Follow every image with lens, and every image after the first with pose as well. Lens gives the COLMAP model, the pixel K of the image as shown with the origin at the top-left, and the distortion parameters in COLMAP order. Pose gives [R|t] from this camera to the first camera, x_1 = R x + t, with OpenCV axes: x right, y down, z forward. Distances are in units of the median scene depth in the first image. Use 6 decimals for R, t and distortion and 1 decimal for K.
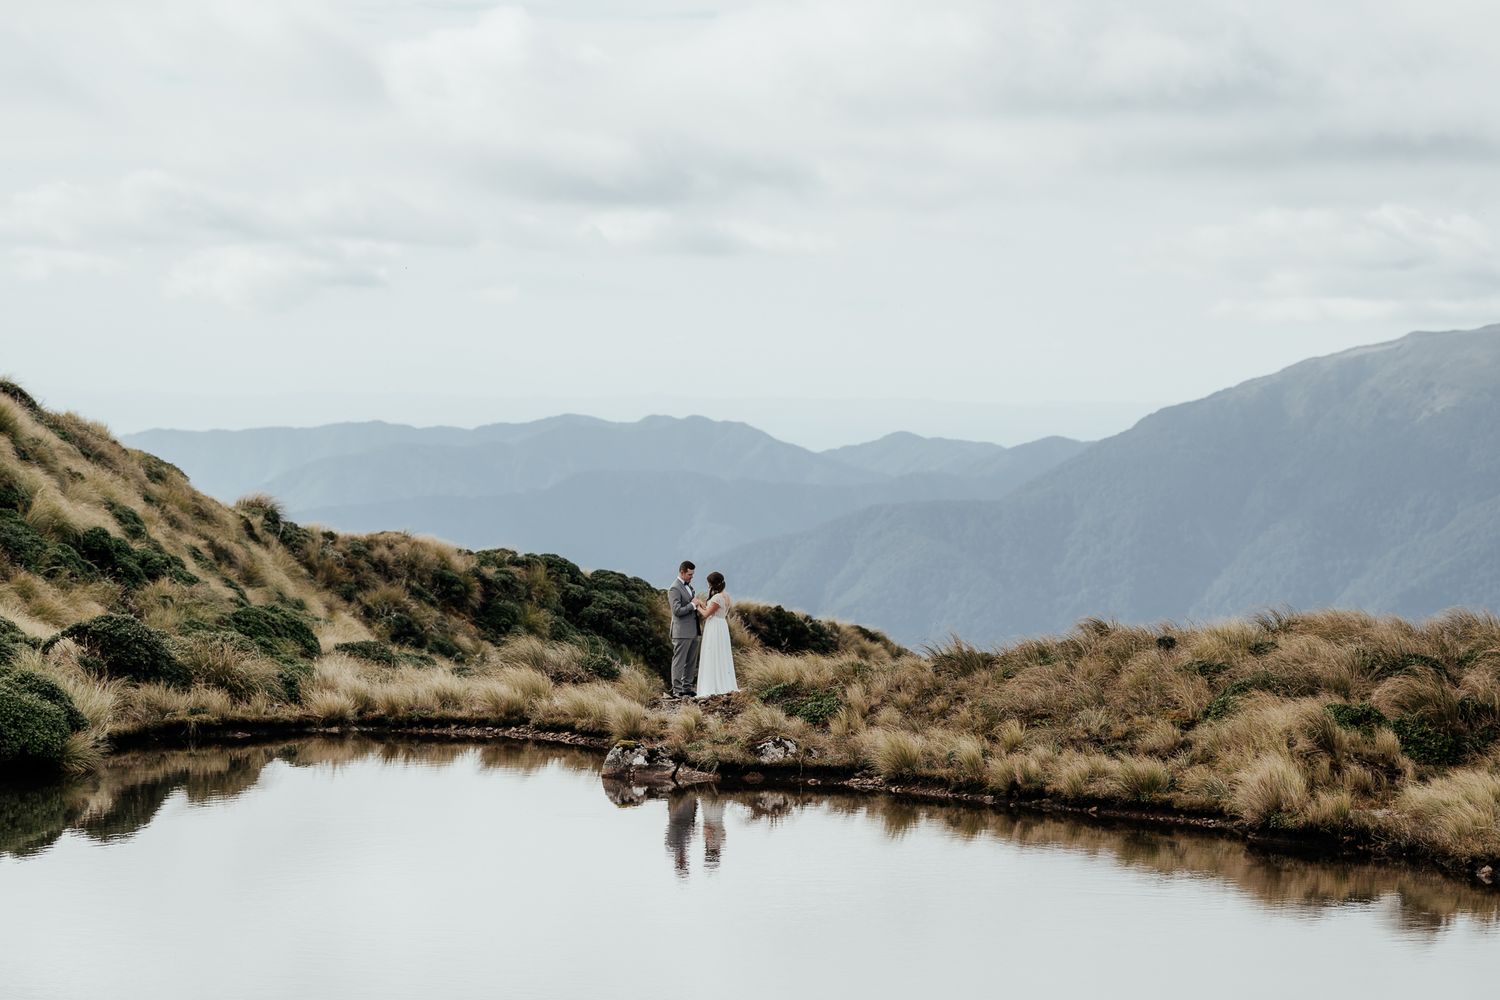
lens RADIAL K [[5605.1, 0, 752.8], [0, 5605.1, 499.9], [0, 0, 1]] dist [0.856784, 0.000000]
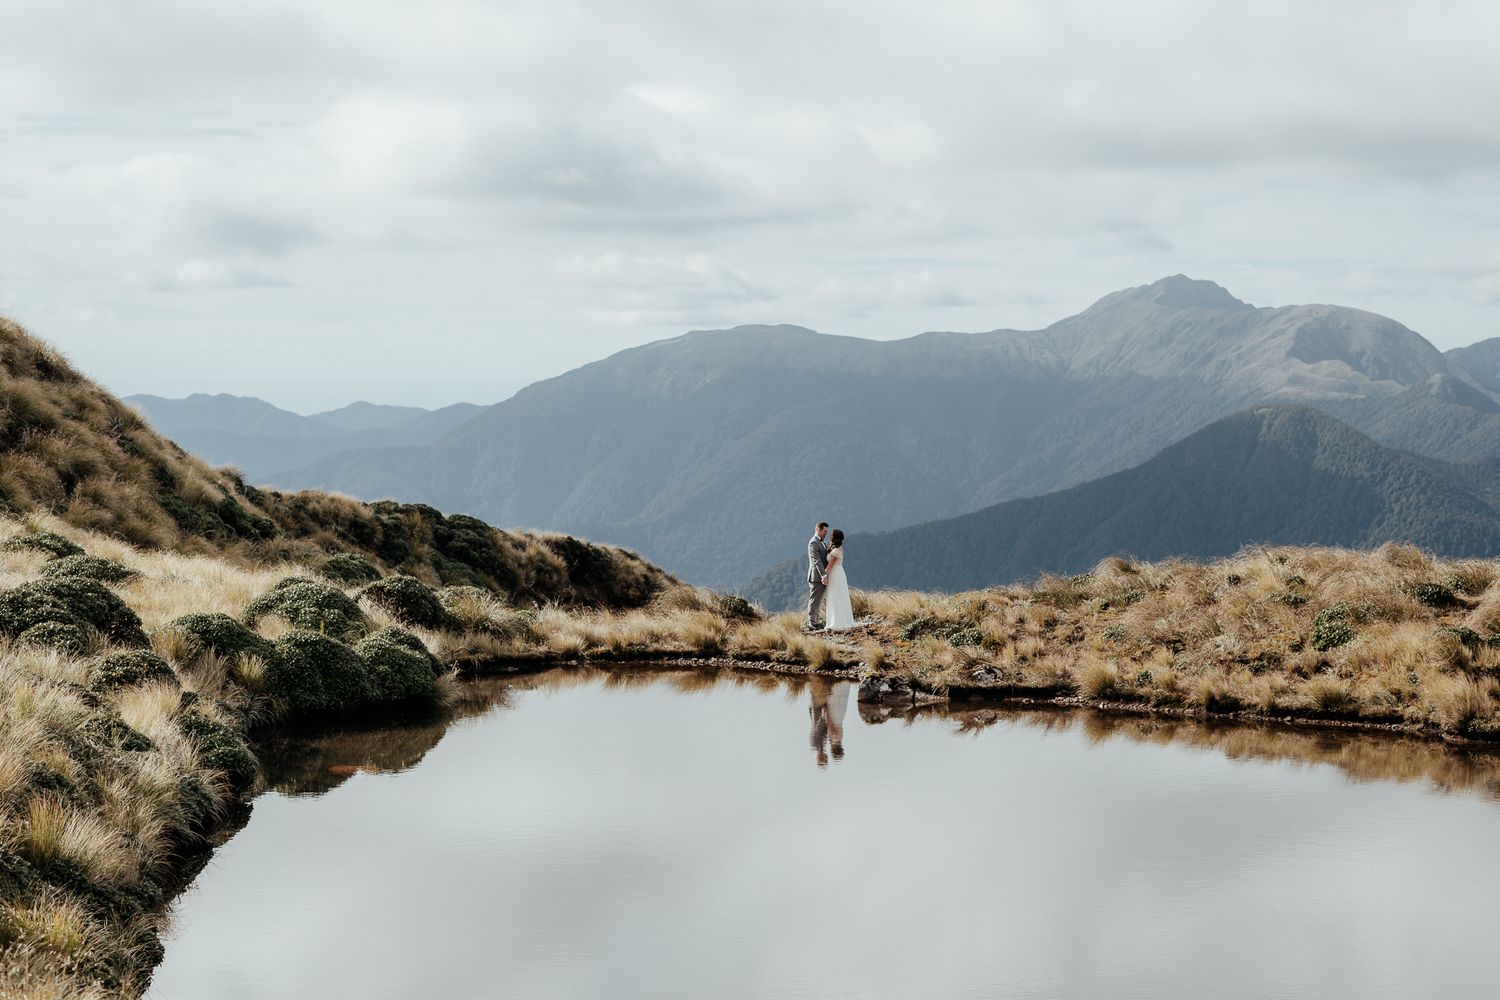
lens RADIAL K [[3690.3, 0, 749.1], [0, 3690.3, 499.4], [0, 0, 1]] dist [-0.216832, 0.000000]
pose [[0.991113, -0.022332, 0.131131, -0.142488], [0.020337, 0.999656, 0.016533, -0.009338], [-0.131455, -0.013719, 0.991227, 0.162794]]
